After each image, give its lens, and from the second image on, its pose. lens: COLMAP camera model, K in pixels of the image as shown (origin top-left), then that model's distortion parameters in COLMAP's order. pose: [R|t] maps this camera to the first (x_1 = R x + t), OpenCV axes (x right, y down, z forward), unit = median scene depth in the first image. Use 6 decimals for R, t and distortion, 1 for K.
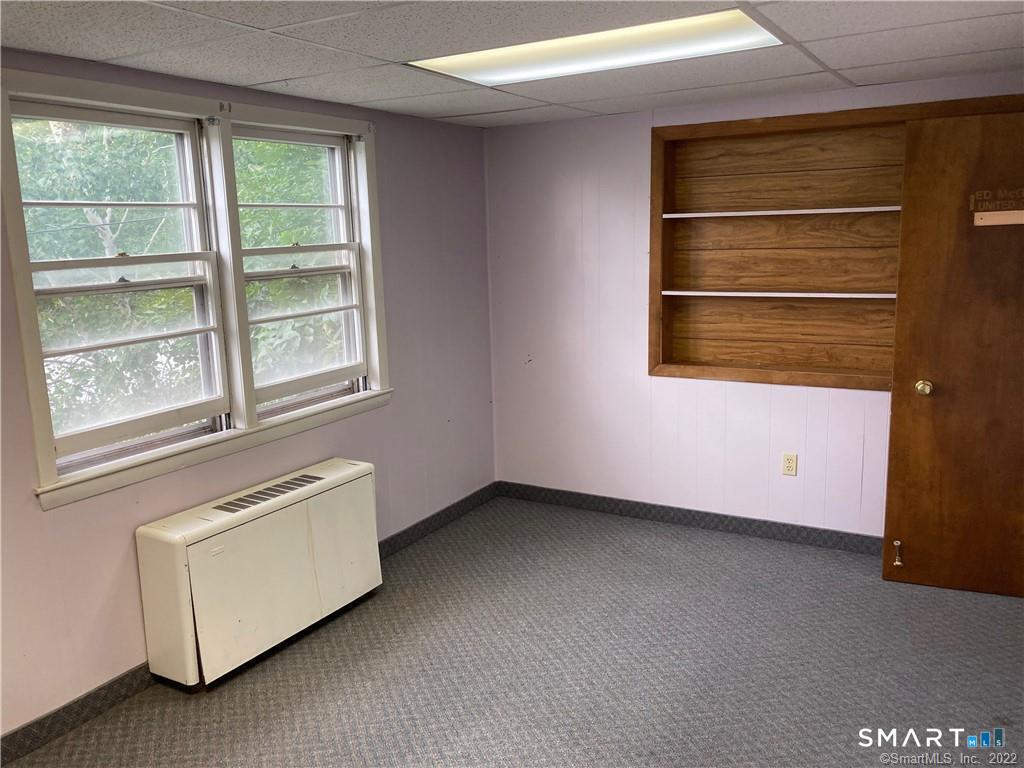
lens RADIAL K [[837.2, 0, 512.0], [0, 837.2, 384.0], [0, 0, 1]] dist [0.005777, 0.001198]
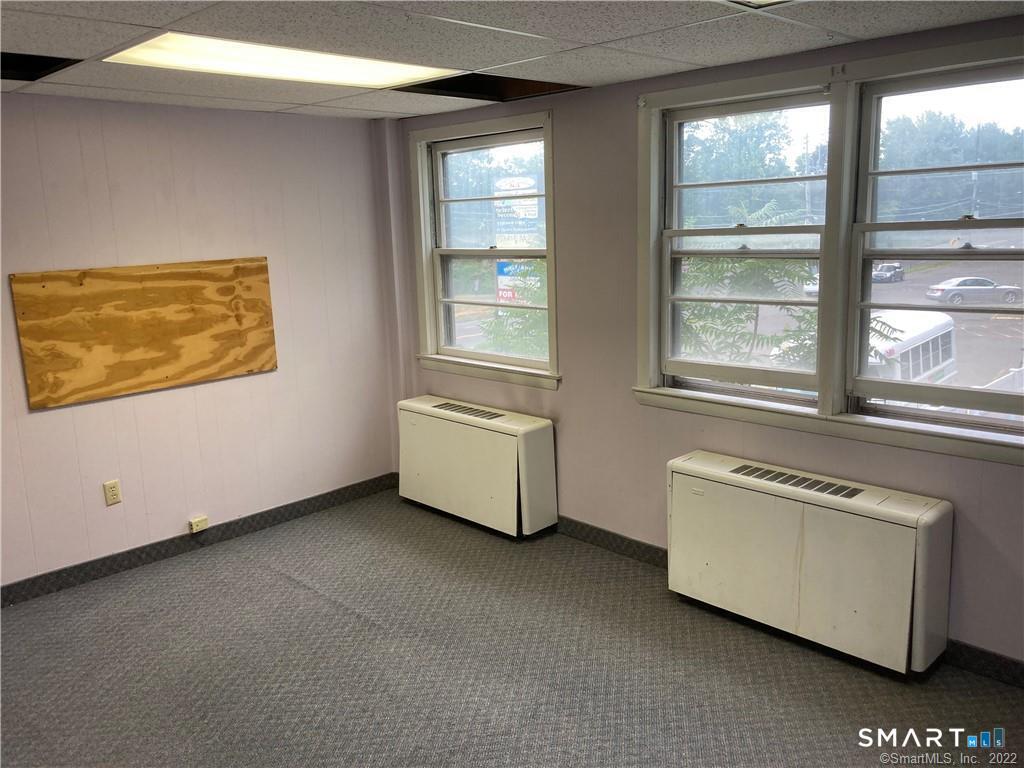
lens RADIAL K [[837.2, 0, 512.0], [0, 837.2, 384.0], [0, 0, 1]] dist [0.005777, 0.001198]
pose [[-0.261809, 0.231501, -0.936944, 0.708315], [-0.130231, 0.953453, 0.271970, -0.205897], [0.956293, 0.193224, -0.219474, 0.936076]]
